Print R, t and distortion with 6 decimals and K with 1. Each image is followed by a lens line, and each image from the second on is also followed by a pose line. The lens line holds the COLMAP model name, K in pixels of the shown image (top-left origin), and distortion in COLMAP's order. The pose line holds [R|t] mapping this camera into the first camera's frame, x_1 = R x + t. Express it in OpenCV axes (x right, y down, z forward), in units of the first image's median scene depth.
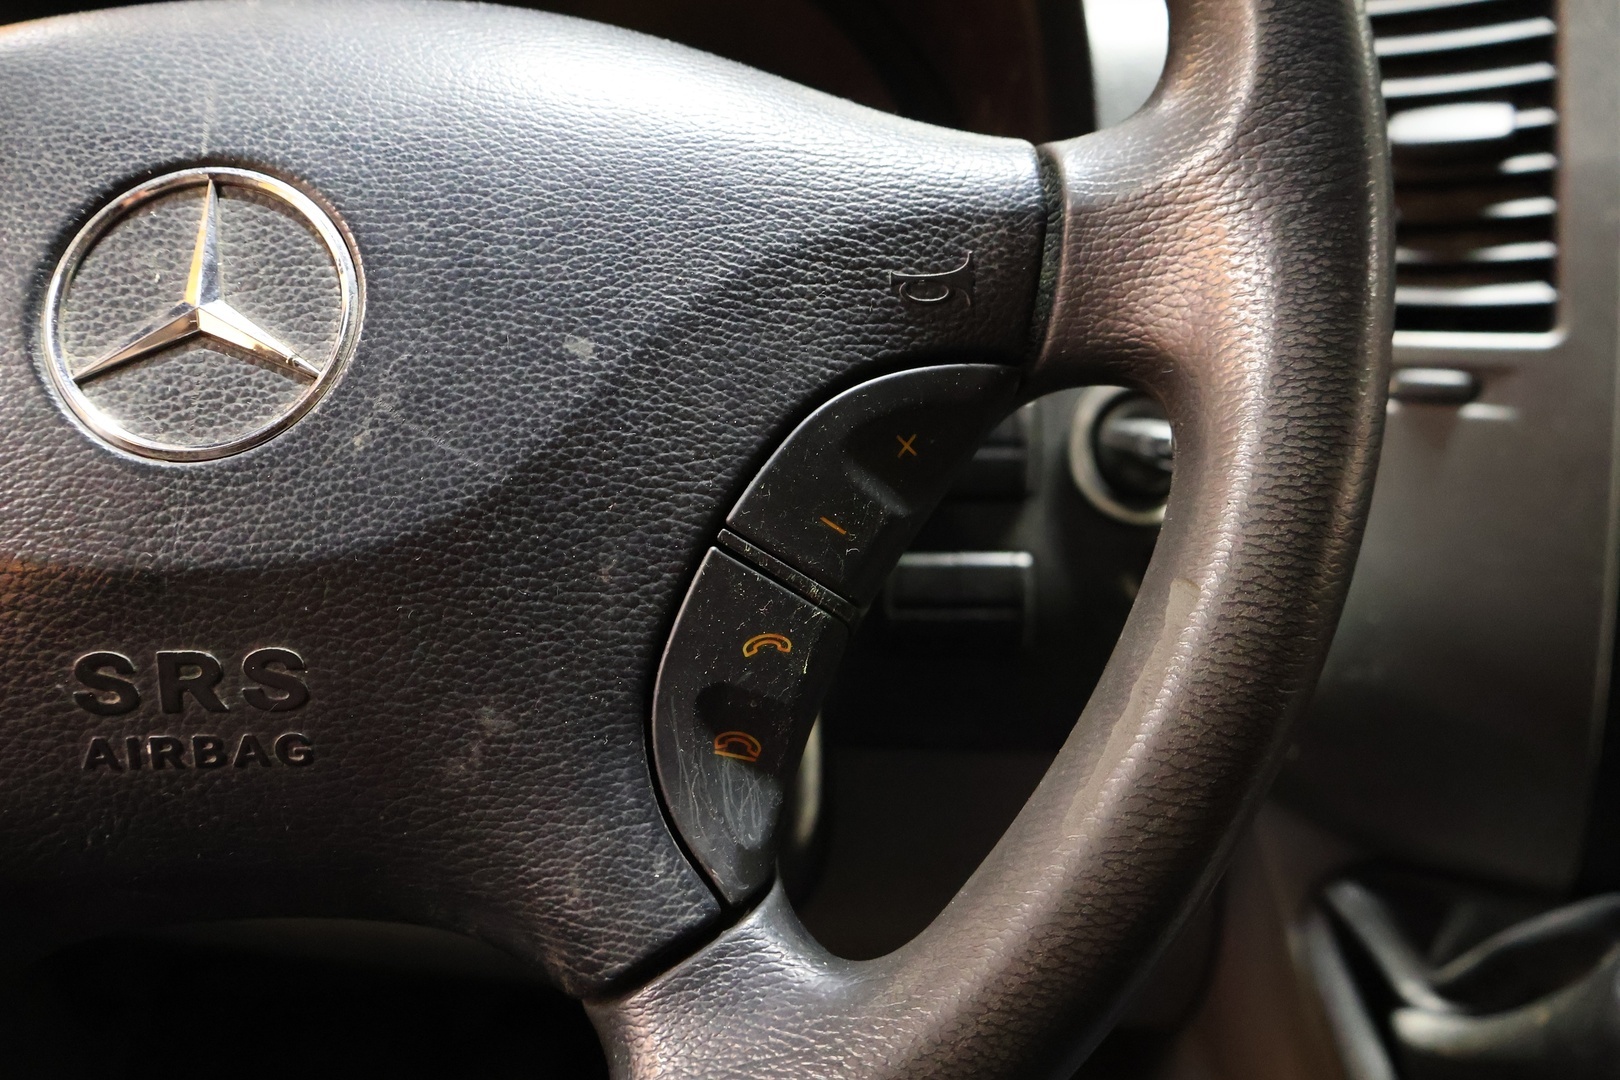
lens RADIAL K [[1366.6, 0, 810.0], [0, 1366.6, 540.0], [0, 0, 1]] dist [-0.003343, -0.000074]
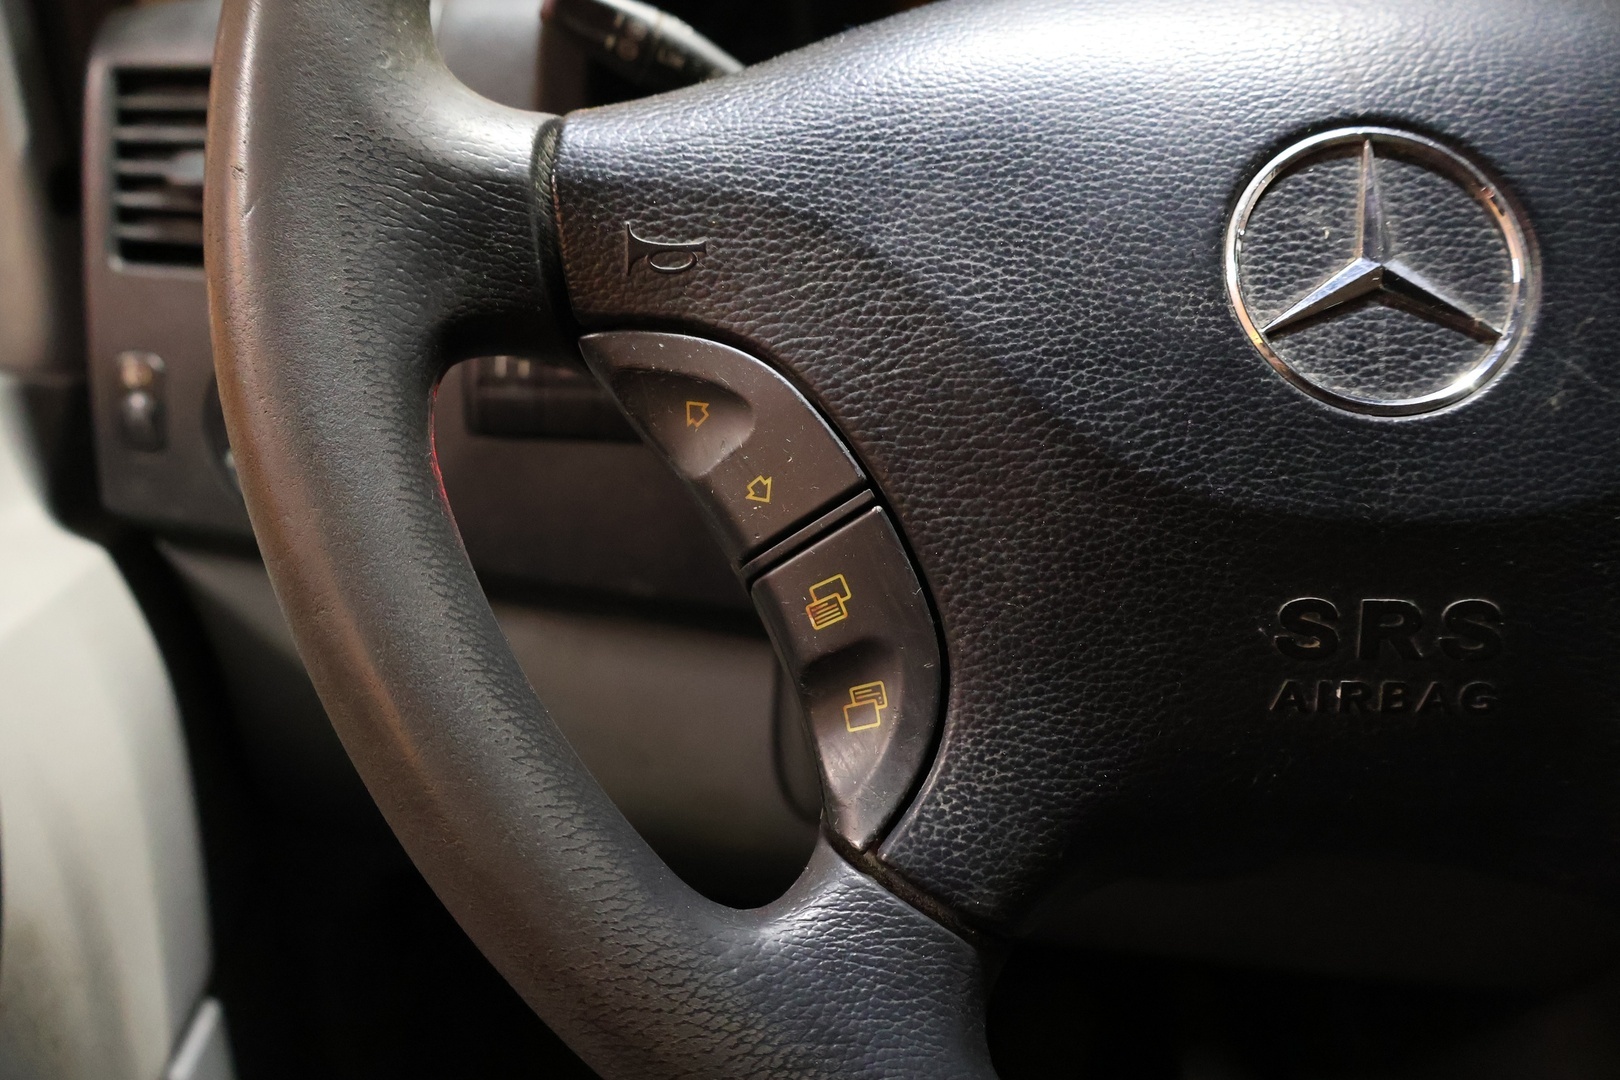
lens RADIAL K [[1366.6, 0, 810.0], [0, 1366.6, 540.0], [0, 0, 1]] dist [-0.003343, -0.000074]
pose [[0.999212, 0.034392, -0.019803, -0.855488], [-0.033819, 0.999019, 0.028578, 0.021060], [0.020767, -0.027886, 0.999395, -0.040213]]
